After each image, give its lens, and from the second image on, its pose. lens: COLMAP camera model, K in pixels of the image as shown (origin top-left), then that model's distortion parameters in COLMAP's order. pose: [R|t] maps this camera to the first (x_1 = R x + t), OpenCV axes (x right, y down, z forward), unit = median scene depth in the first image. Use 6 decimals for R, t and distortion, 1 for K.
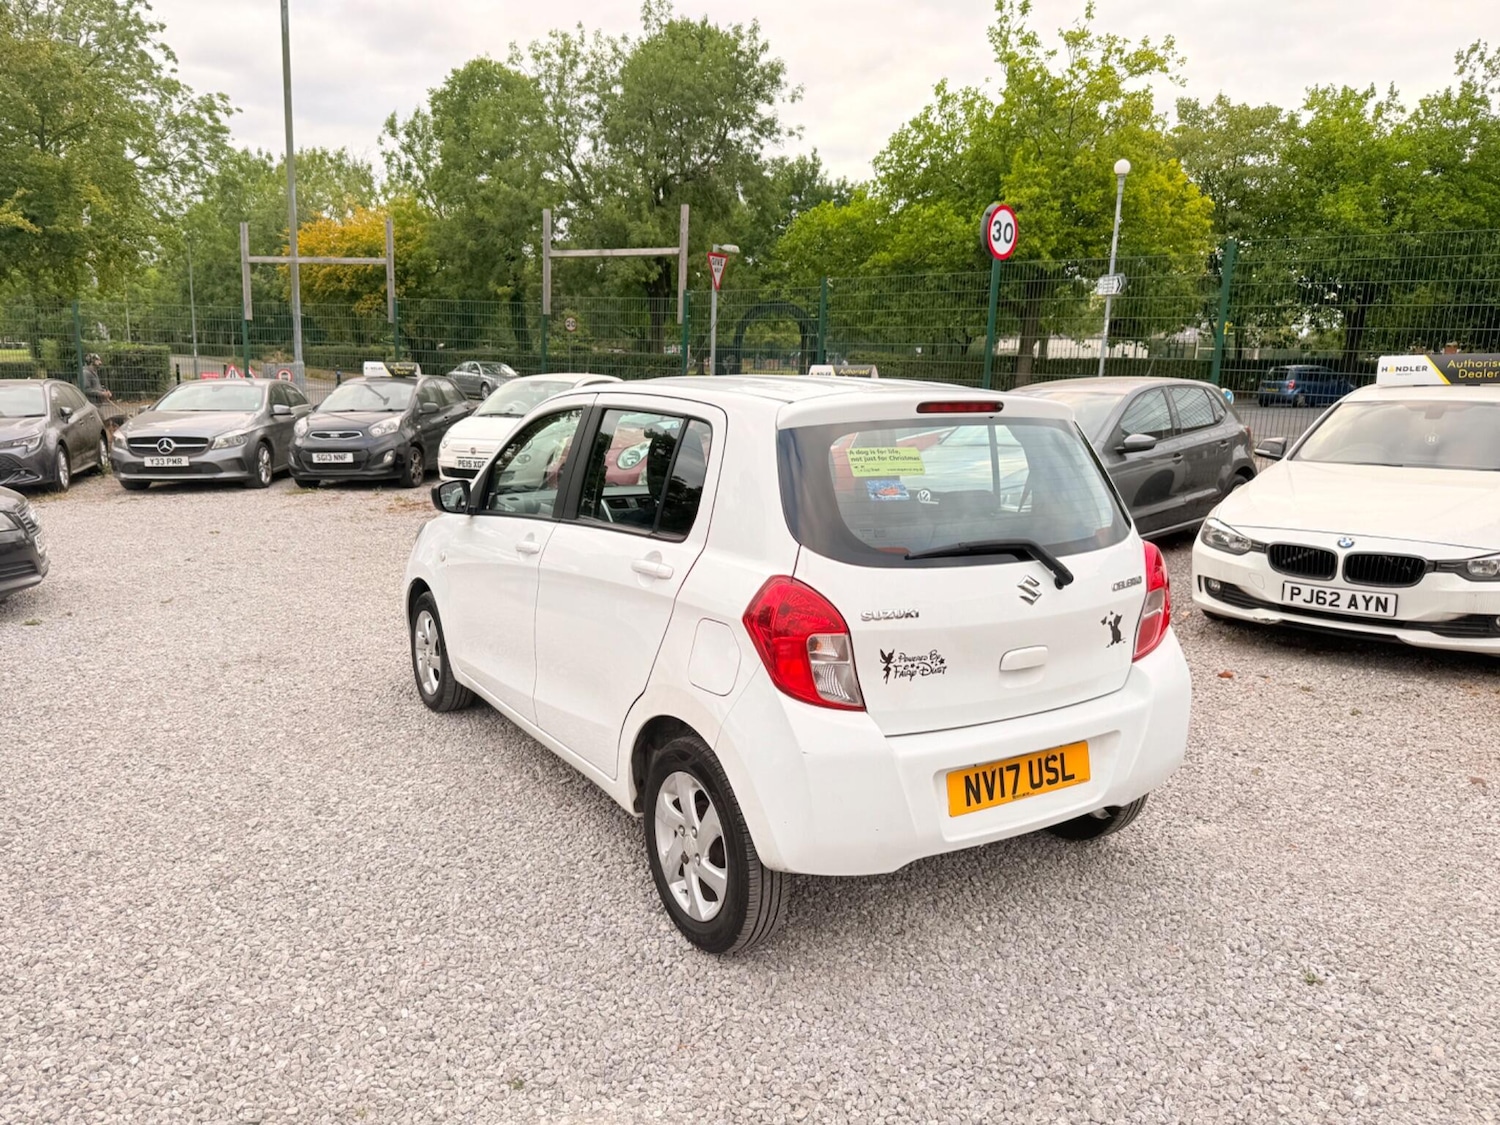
lens RADIAL K [[1064.7, 0, 728.7], [0, 1064.7, 527.7], [0, 0, 1]] dist [0.000399, -0.011095]
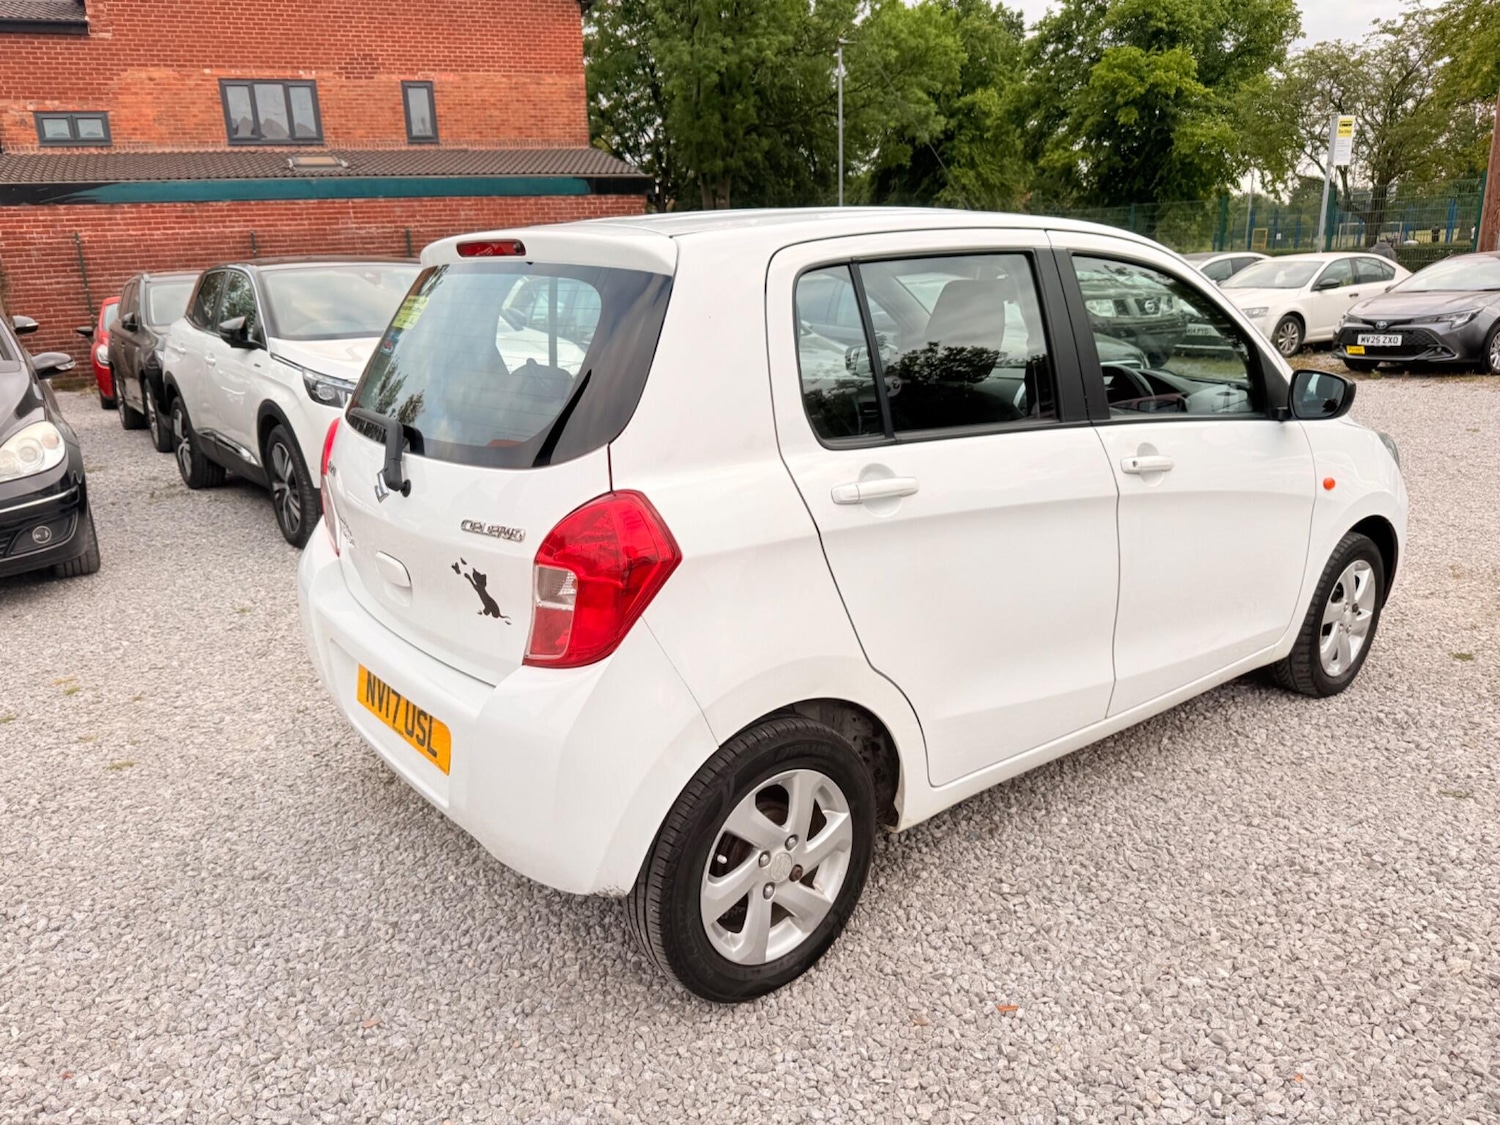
lens RADIAL K [[1089.3, 0, 733.0], [0, 1089.3, 561.6], [0, 0, 1]] dist [-0.004791, -0.002337]
pose [[0.131385, 0.249609, -0.959392, 1.052138], [-0.117480, 0.964882, 0.234949, -0.103333], [0.984346, 0.081841, 0.156095, 1.068108]]
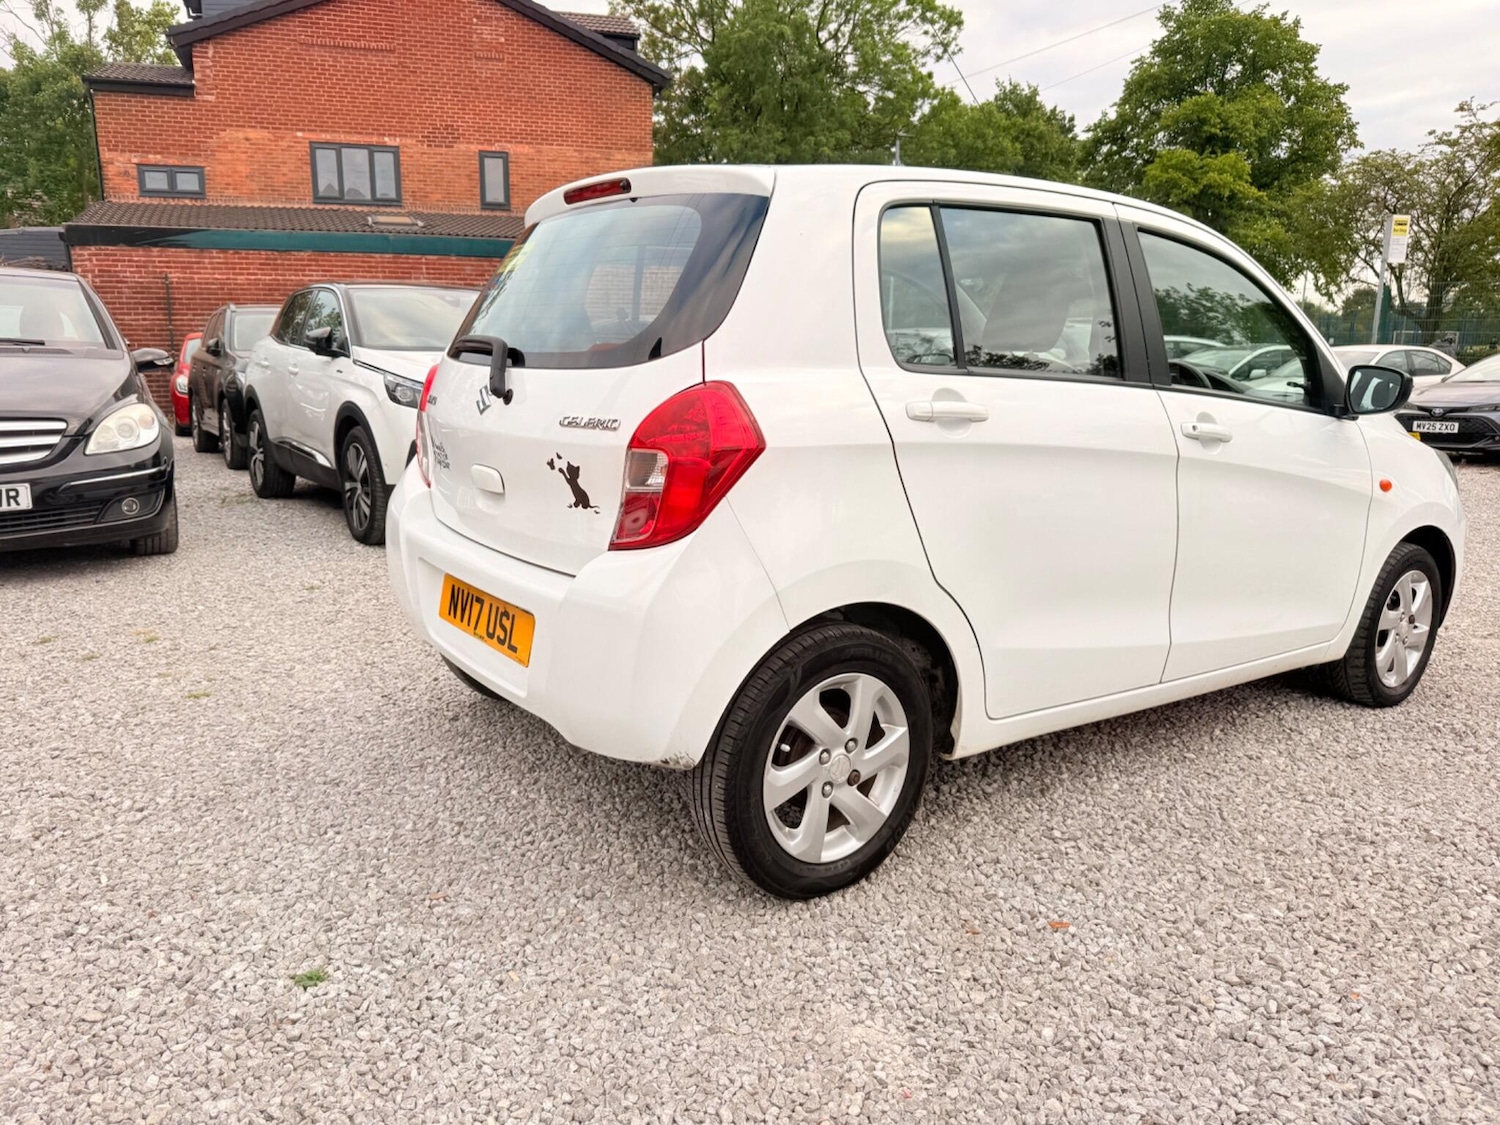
lens RADIAL K [[1089.2, 0, 718.7], [0, 1089.2, 545.0], [0, 0, 1]] dist [0.001724, -0.010137]
pose [[0.075510, 0.169830, -0.982576, 1.114169], [-0.160861, 0.974557, 0.156082, 0.005925], [0.984084, 0.146273, 0.100908, 1.048821]]
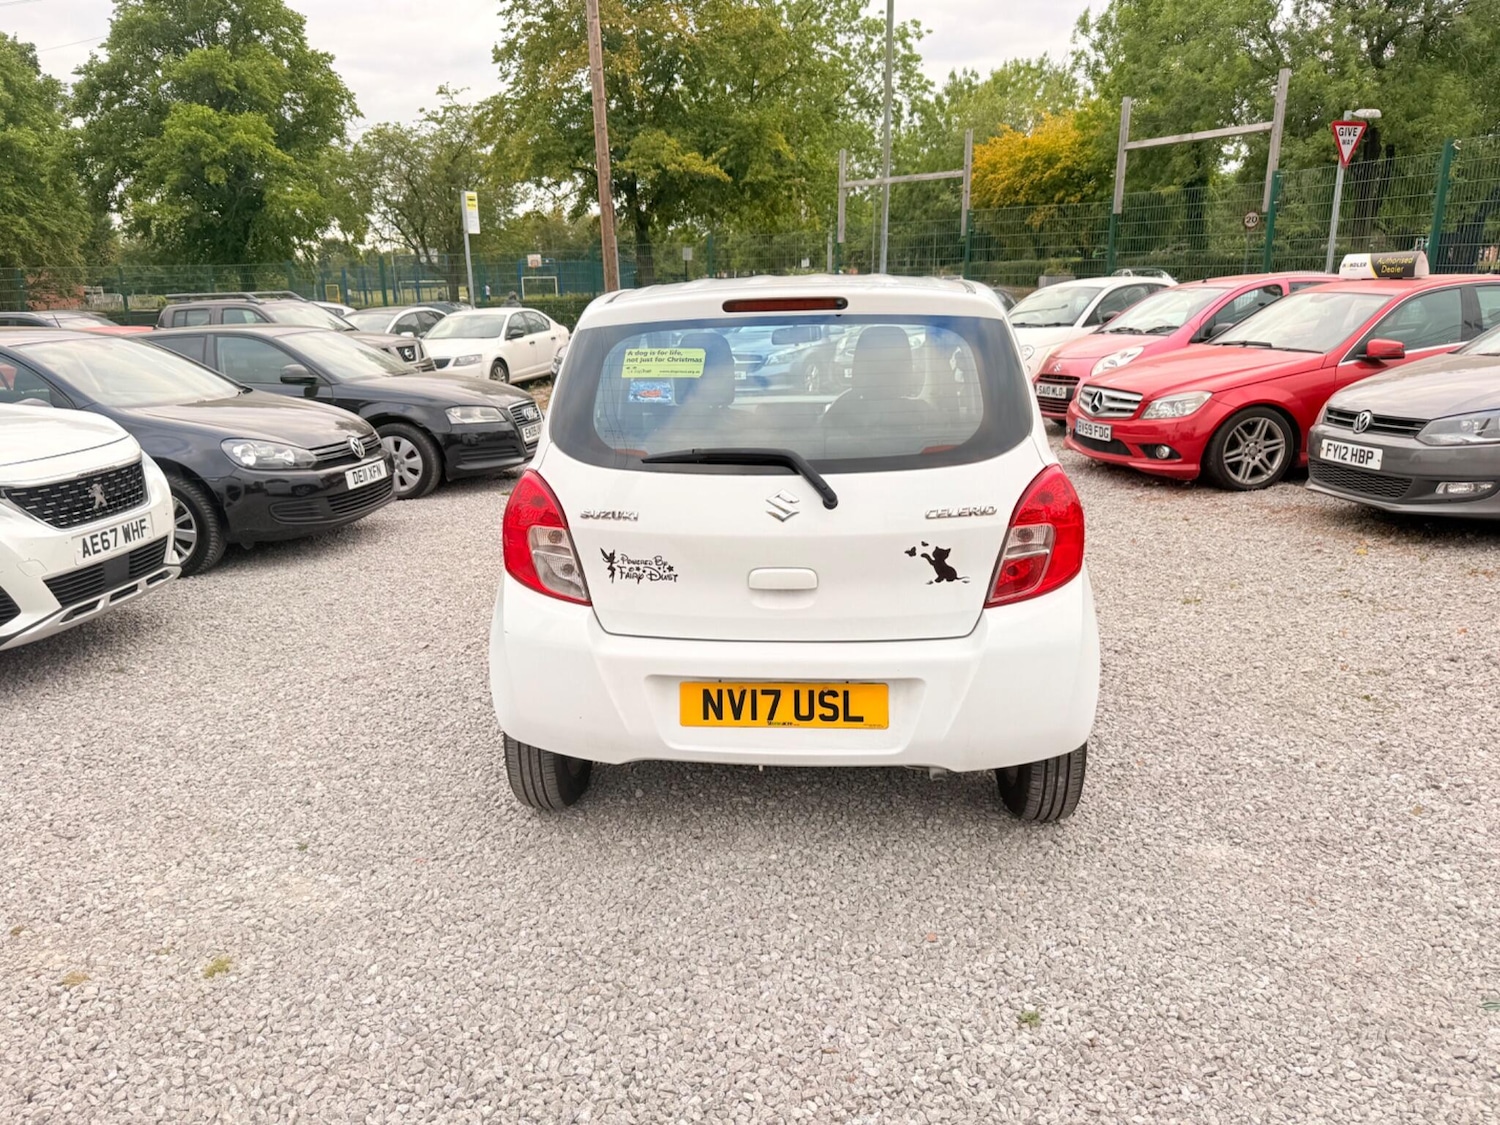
lens RADIAL K [[1060.4, 0, 743.0], [0, 1060.4, 559.4], [0, 0, 1]] dist [-0.000019, -0.005100]
pose [[0.815935, 0.109511, -0.567677, 0.732901], [-0.047759, 0.991308, 0.122588, -0.005590], [0.576167, -0.072912, 0.814073, 0.218857]]
